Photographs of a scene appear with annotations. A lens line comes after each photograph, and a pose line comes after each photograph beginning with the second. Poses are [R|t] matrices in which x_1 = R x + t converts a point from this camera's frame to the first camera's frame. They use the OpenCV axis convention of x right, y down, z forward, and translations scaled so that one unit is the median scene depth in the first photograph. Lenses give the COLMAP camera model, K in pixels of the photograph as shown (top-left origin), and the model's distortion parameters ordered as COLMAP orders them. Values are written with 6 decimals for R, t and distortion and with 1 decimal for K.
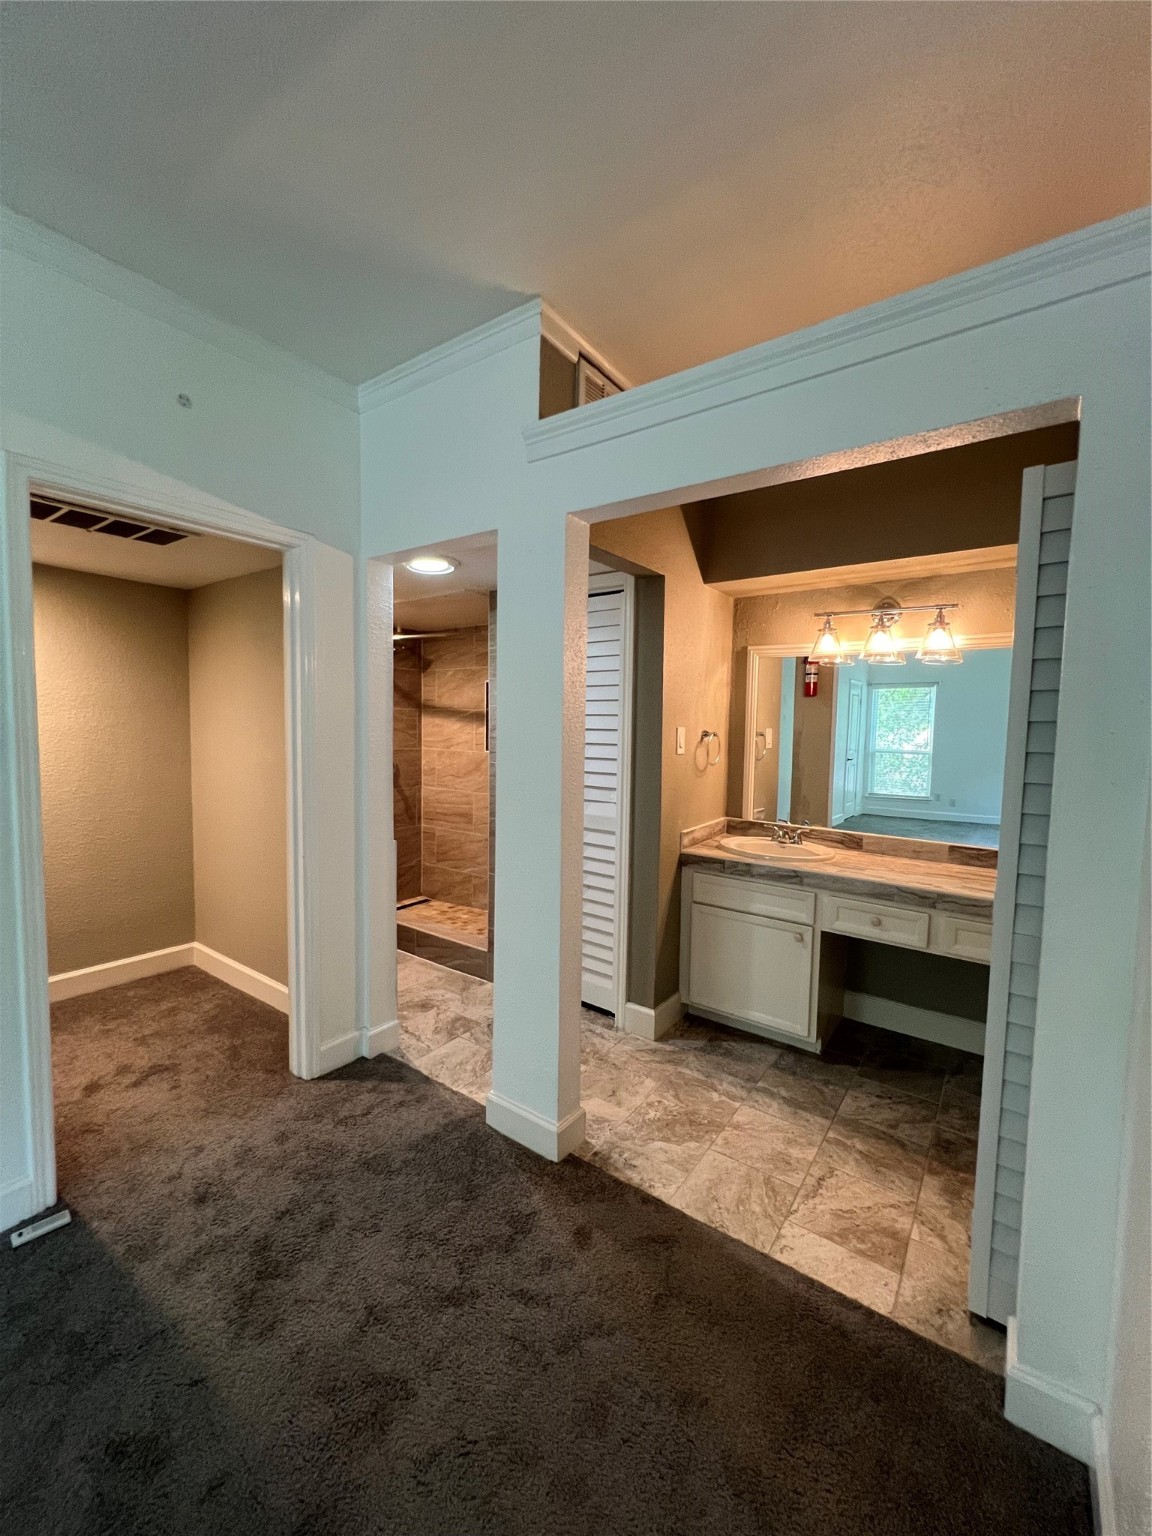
lens RADIAL K [[618.6, 0, 577.5], [0, 618.6, 767.2], [0, 0, 1]] dist [0.004216, 0.000079]
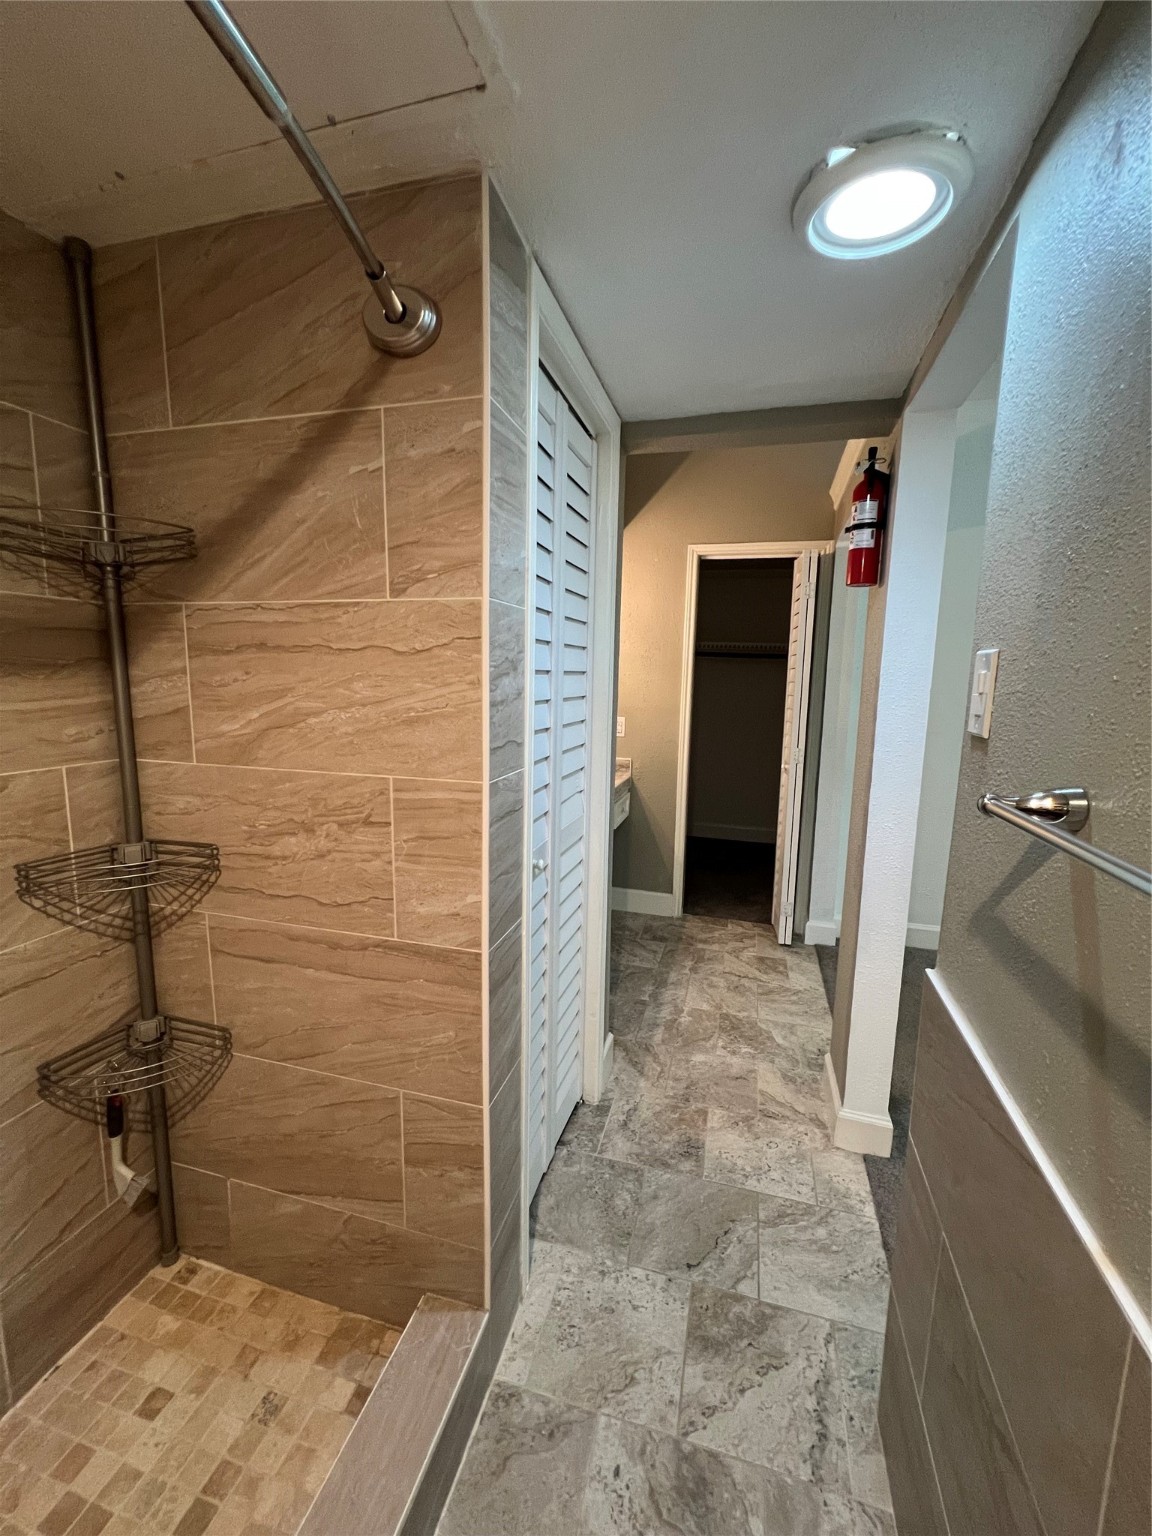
lens RADIAL K [[618.6, 0, 578.2], [0, 618.6, 767.5], [0, 0, 1]] dist [0.004216, 0.000079]
pose [[-0.348440, -0.159967, 0.923580, -0.619906], [0.043057, 0.981558, 0.186253, -0.099626], [-0.936342, 0.104665, -0.335126, 1.463080]]
